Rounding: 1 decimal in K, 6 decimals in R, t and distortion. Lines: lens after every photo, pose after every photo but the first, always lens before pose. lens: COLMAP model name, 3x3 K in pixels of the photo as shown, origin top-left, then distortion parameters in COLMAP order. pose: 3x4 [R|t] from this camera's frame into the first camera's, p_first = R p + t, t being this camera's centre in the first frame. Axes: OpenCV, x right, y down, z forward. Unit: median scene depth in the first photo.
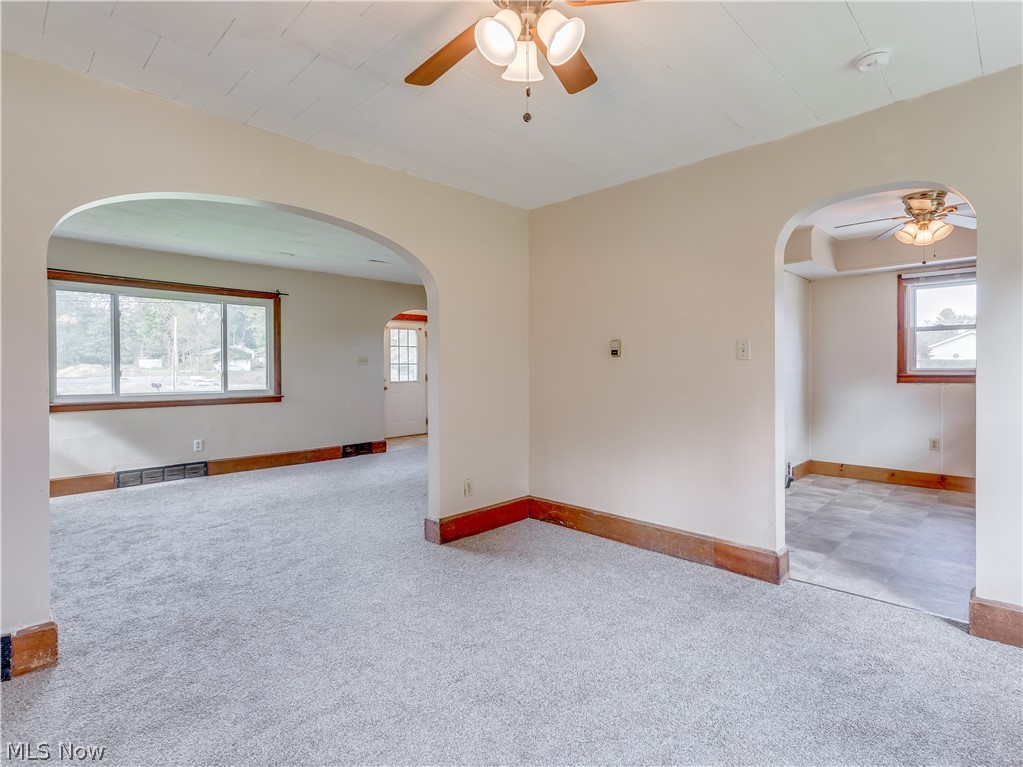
lens RADIAL K [[523.5, 0, 515.0], [0, 523.5, 378.7], [0, 0, 1]] dist [0.000583, 0.000875]
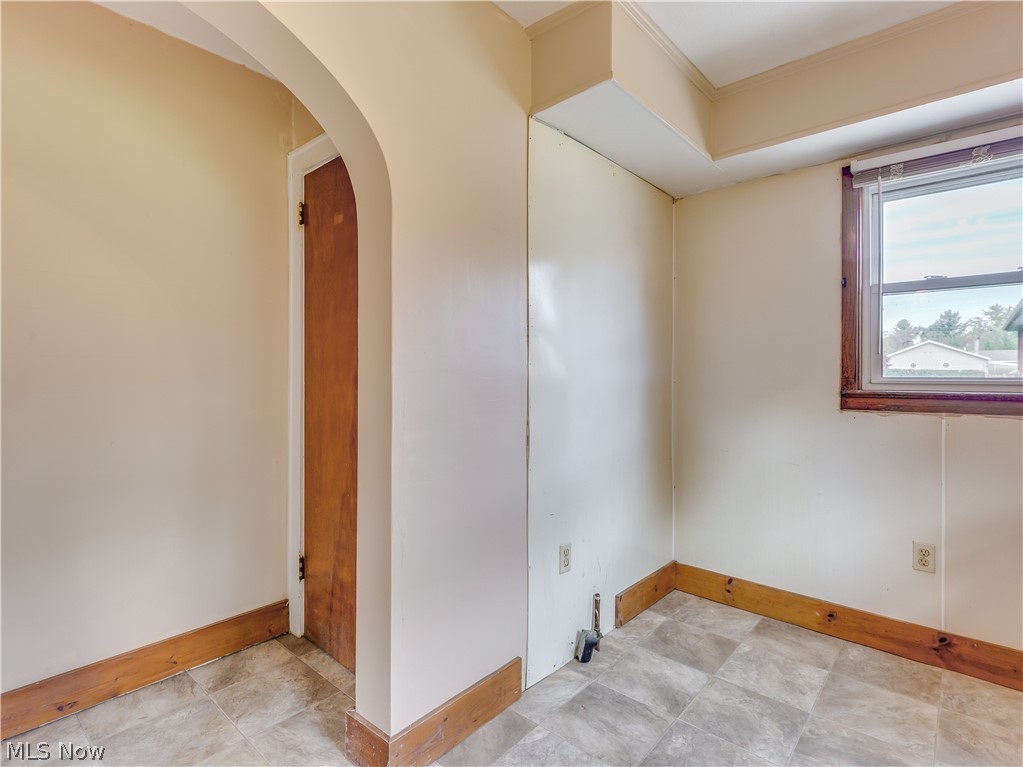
lens RADIAL K [[523.5, 0, 512.9], [0, 523.5, 379.0], [0, 0, 1]] dist [0.000583, 0.000875]
pose [[0.998710, 0.009793, 0.049828, 0.208240], [-0.009280, 0.999901, -0.010535, -0.005463], [-0.049926, 0.010059, 0.998702, 0.276443]]
